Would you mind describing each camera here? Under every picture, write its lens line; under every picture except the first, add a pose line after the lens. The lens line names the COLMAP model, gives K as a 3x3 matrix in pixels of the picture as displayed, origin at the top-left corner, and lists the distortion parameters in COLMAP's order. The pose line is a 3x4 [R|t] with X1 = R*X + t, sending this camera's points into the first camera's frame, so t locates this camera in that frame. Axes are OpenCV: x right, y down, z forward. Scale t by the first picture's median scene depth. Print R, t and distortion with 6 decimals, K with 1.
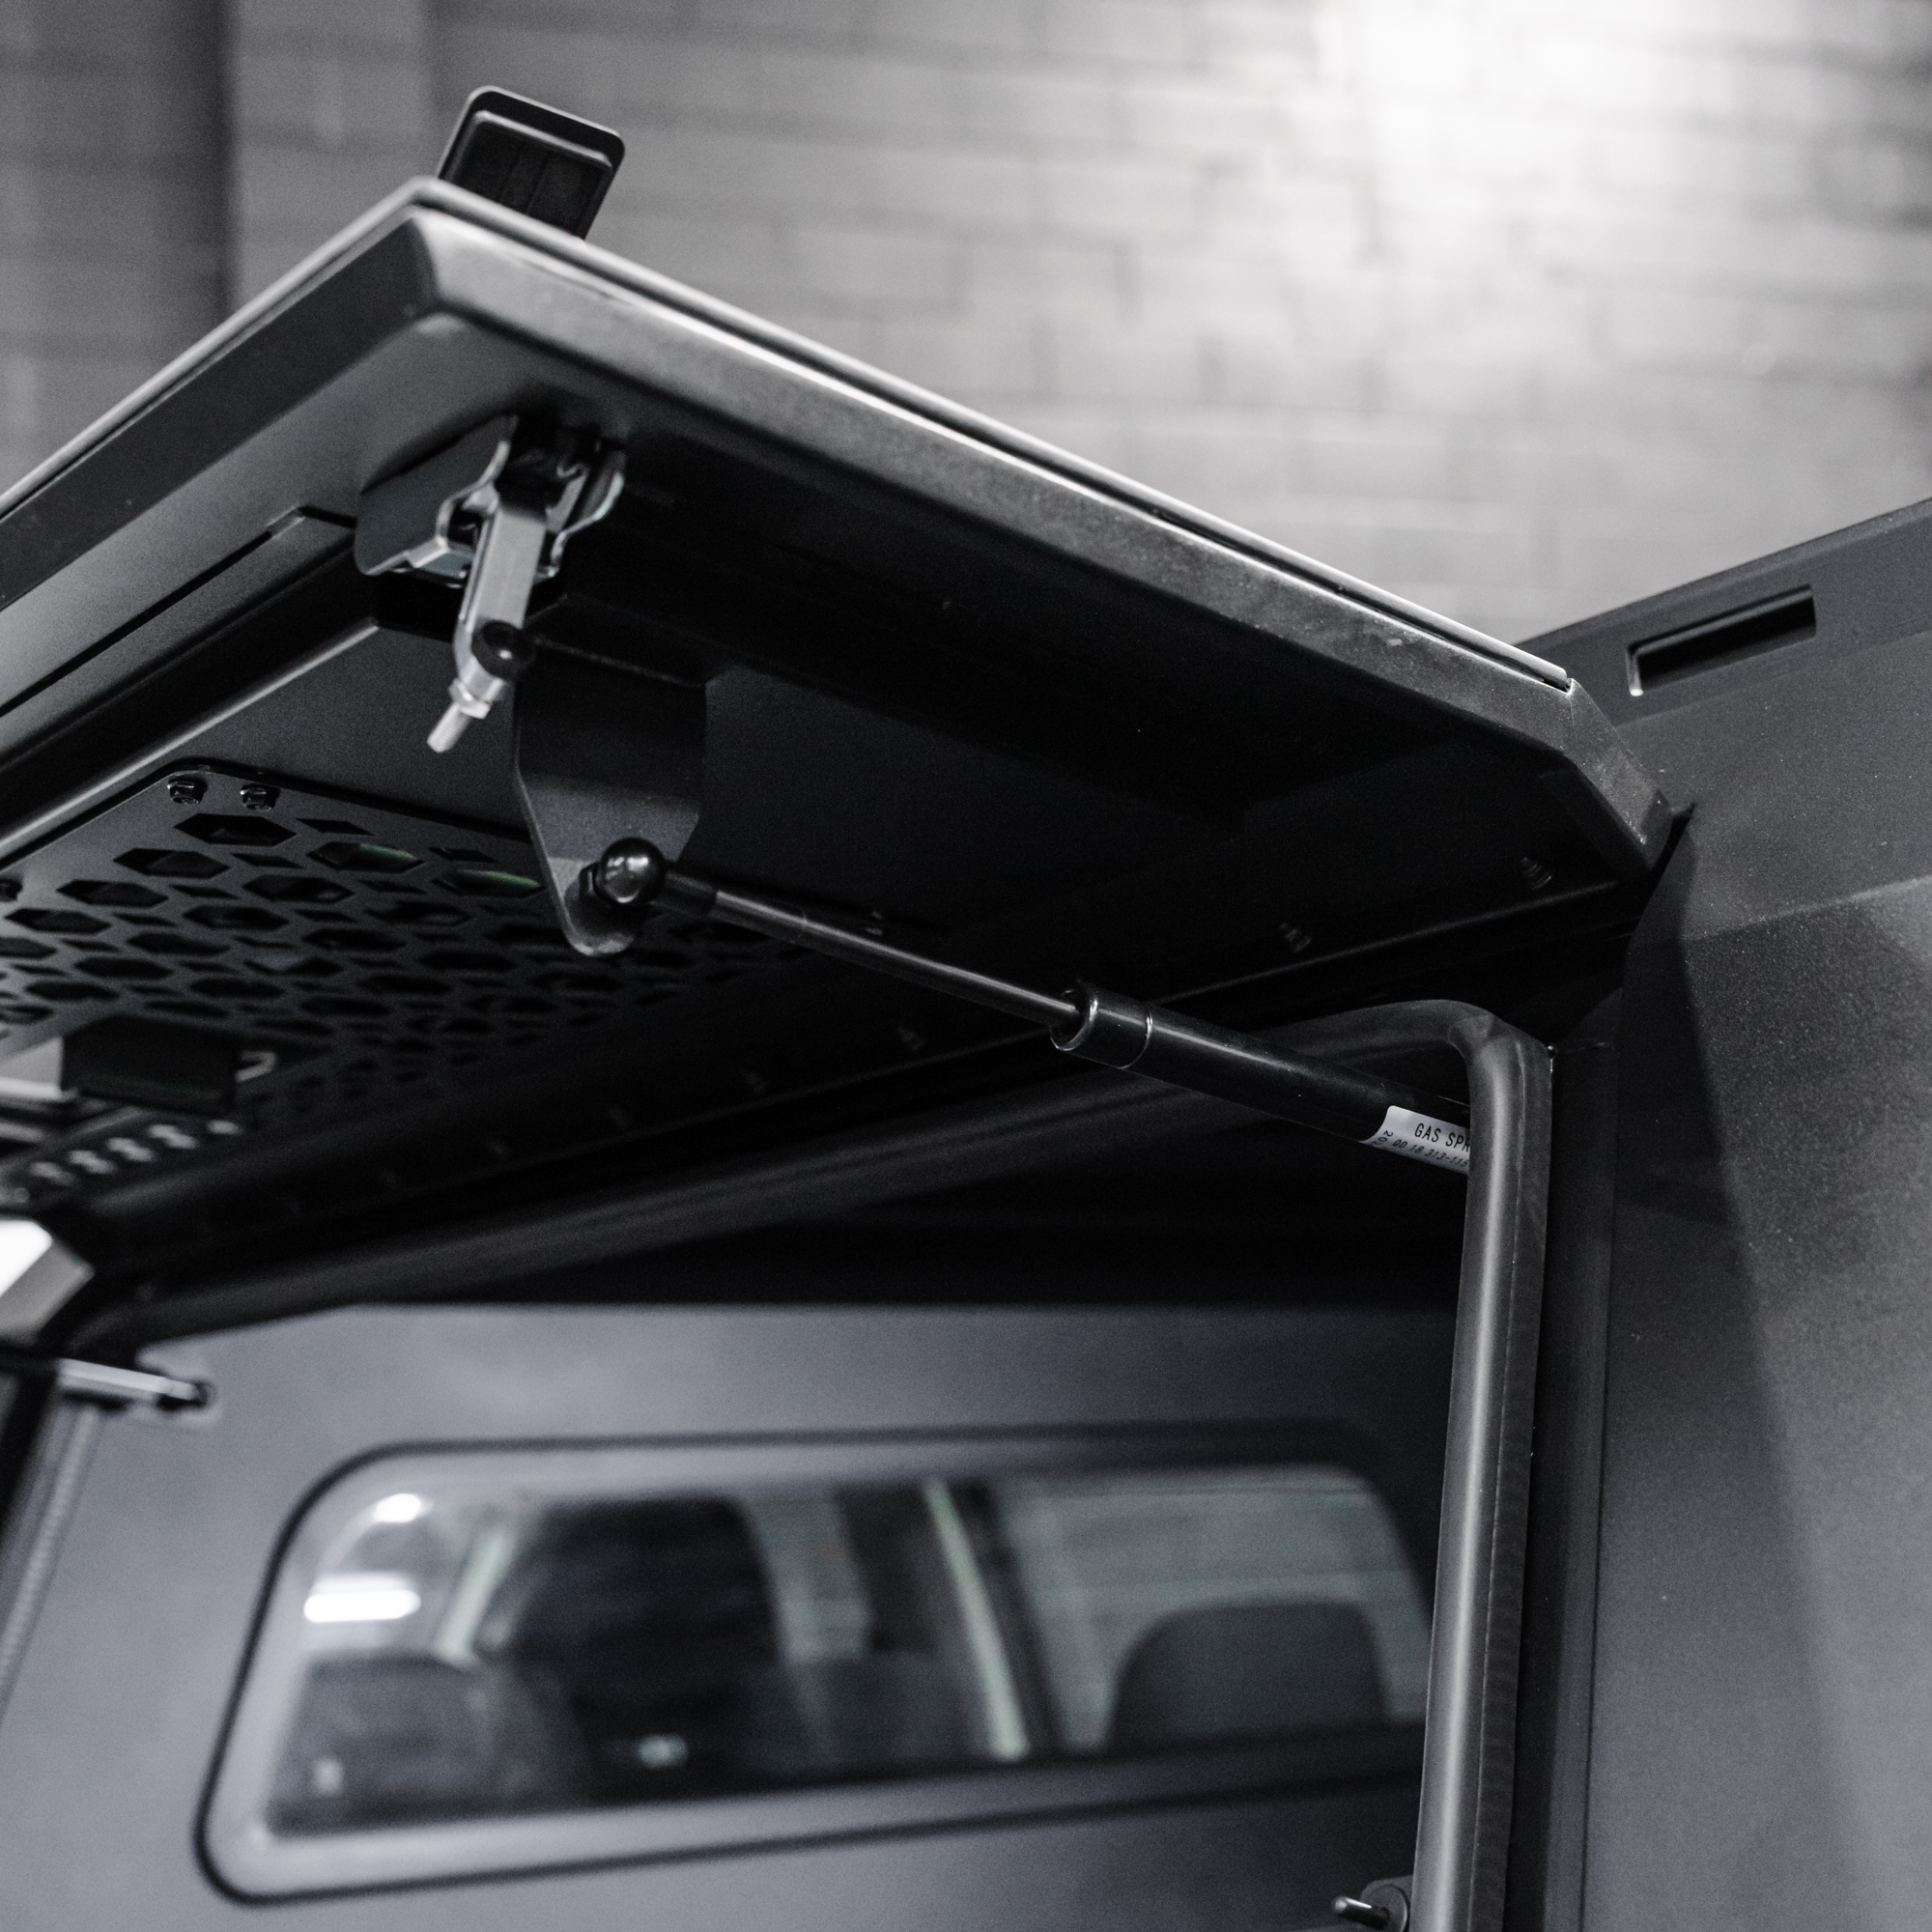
lens RADIAL K [[3471.8, 0, 960.0], [0, 3471.8, 972.0], [0, 0, 1]] dist [0.011213, 0.000000]
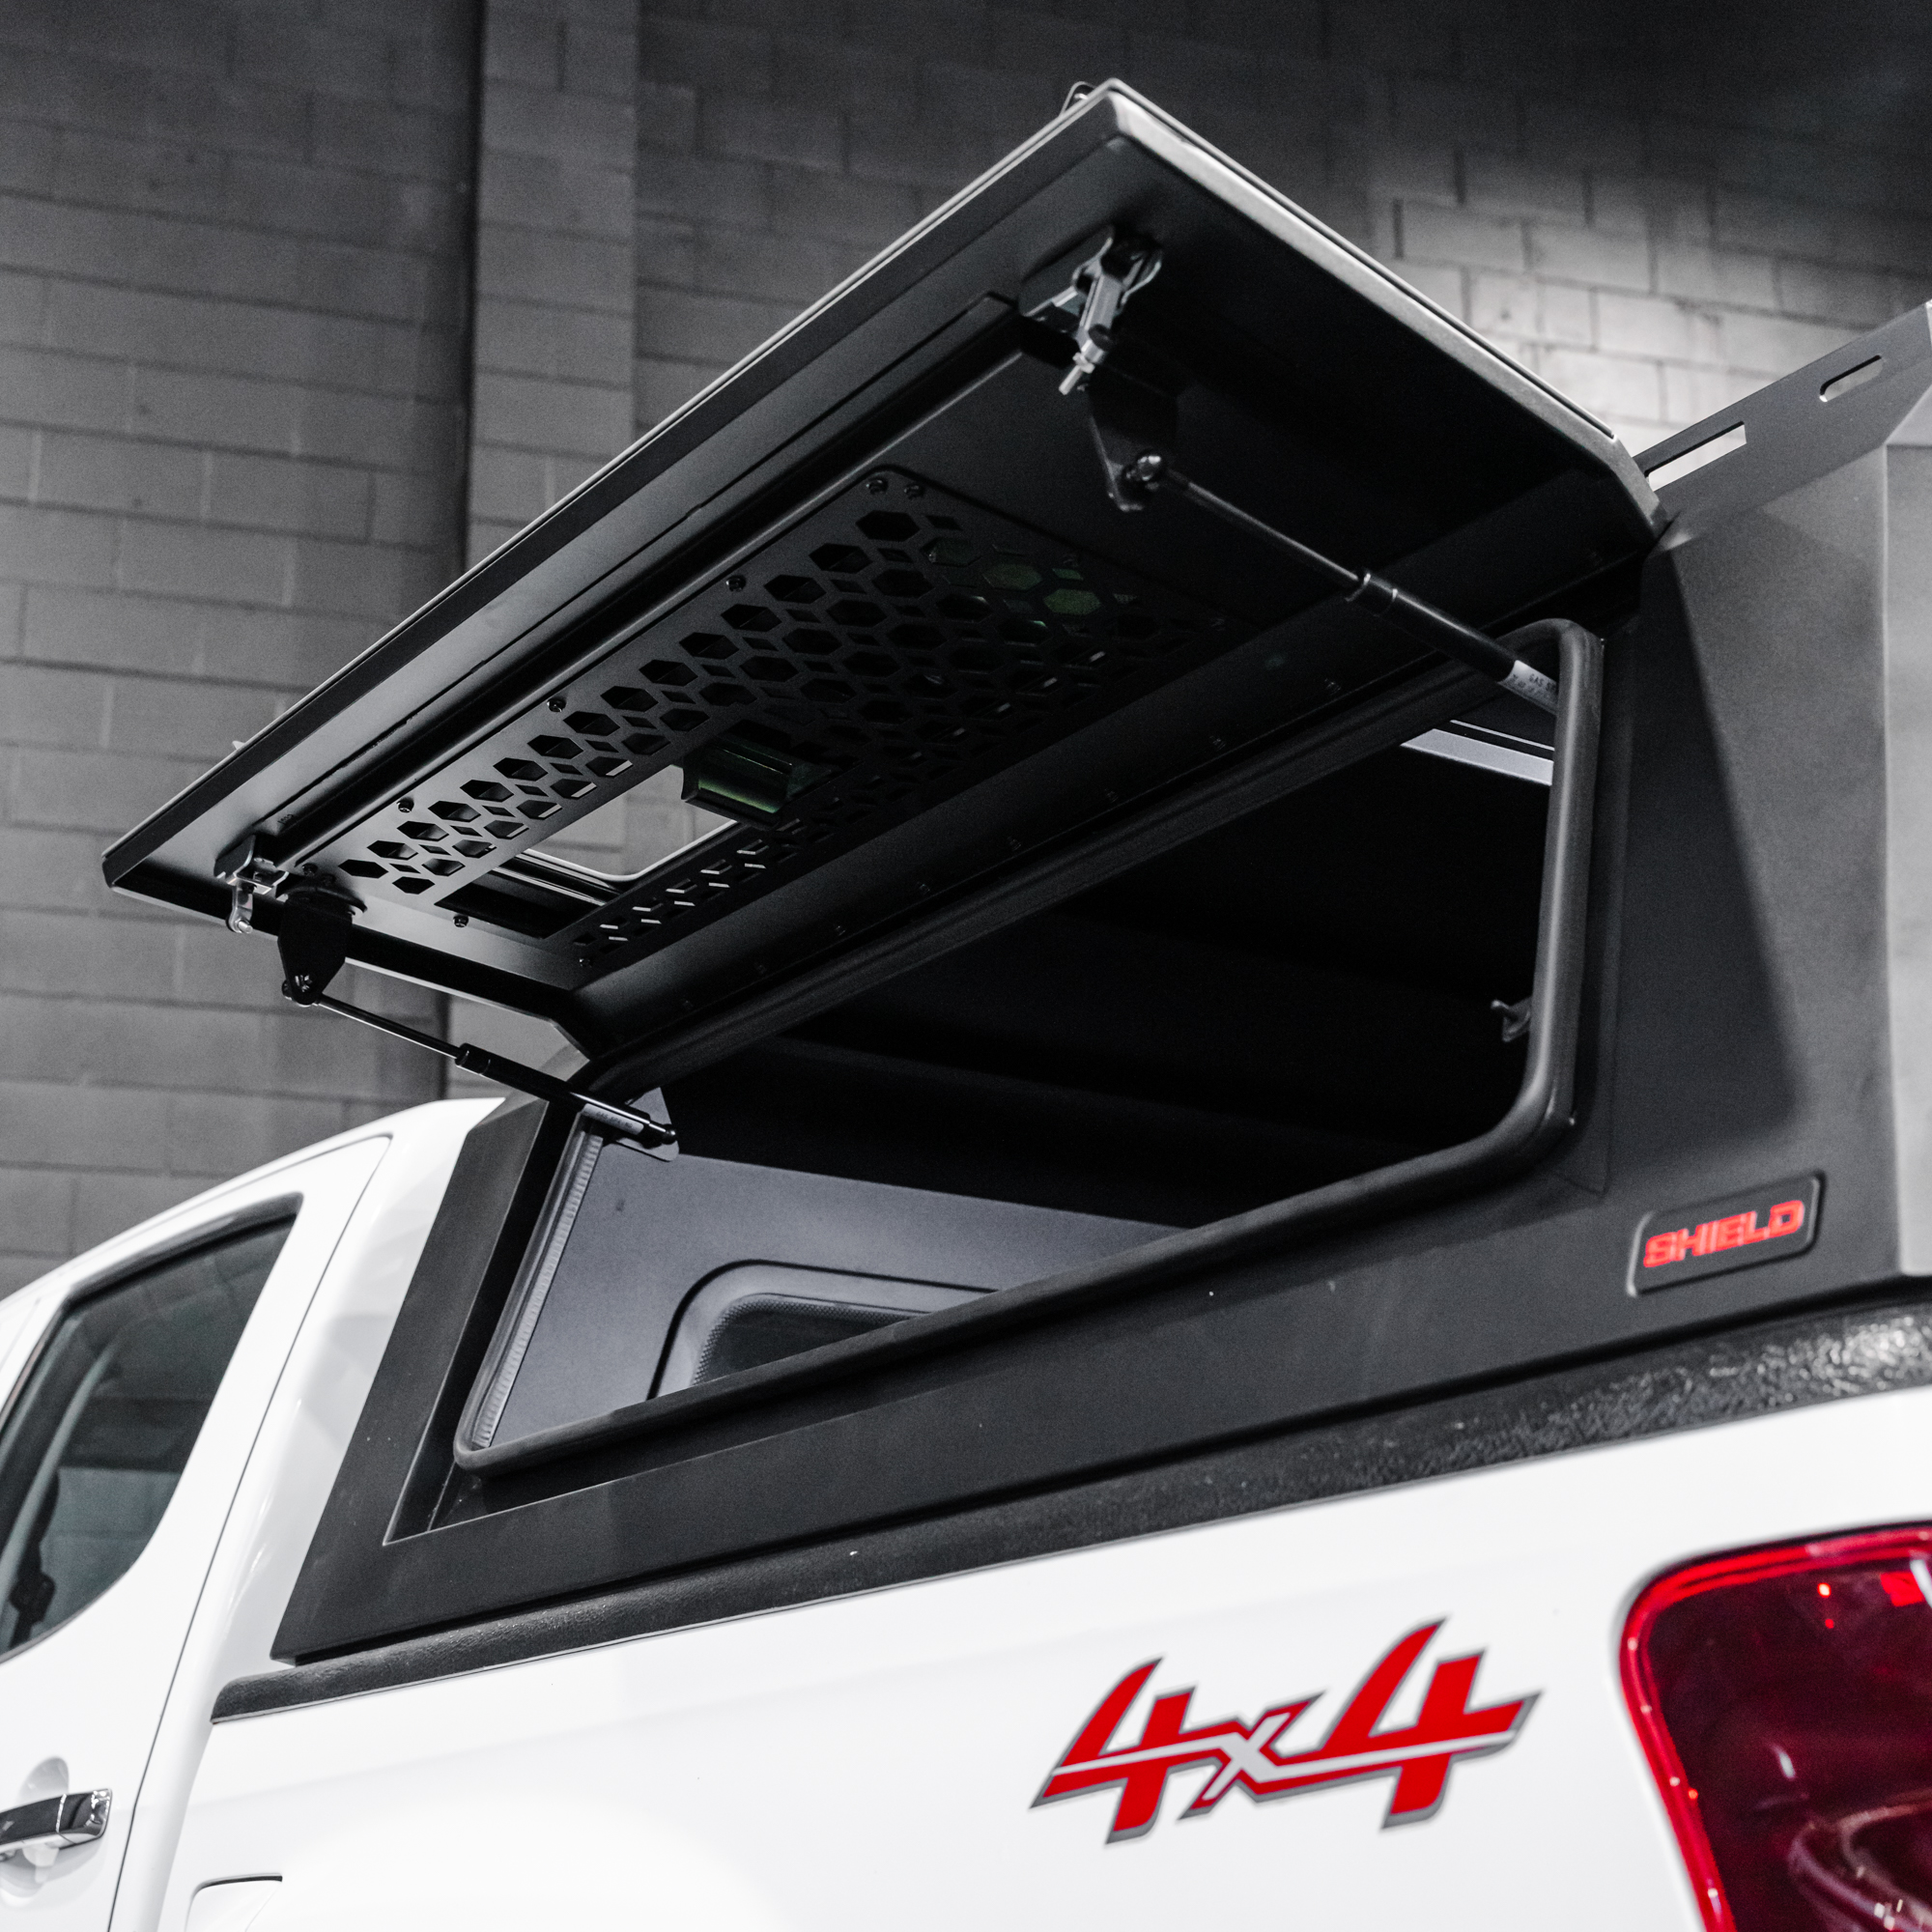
lens RADIAL K [[3312.2, 0, 969.8], [0, 3312.2, 966.1], [0, 0, 1]] dist [0.005007, 0.000000]
pose [[0.999474, 0.029521, -0.013420, -0.168718], [-0.031089, 0.990007, -0.137552, 0.540225], [0.009225, 0.137897, 0.990404, -0.889880]]
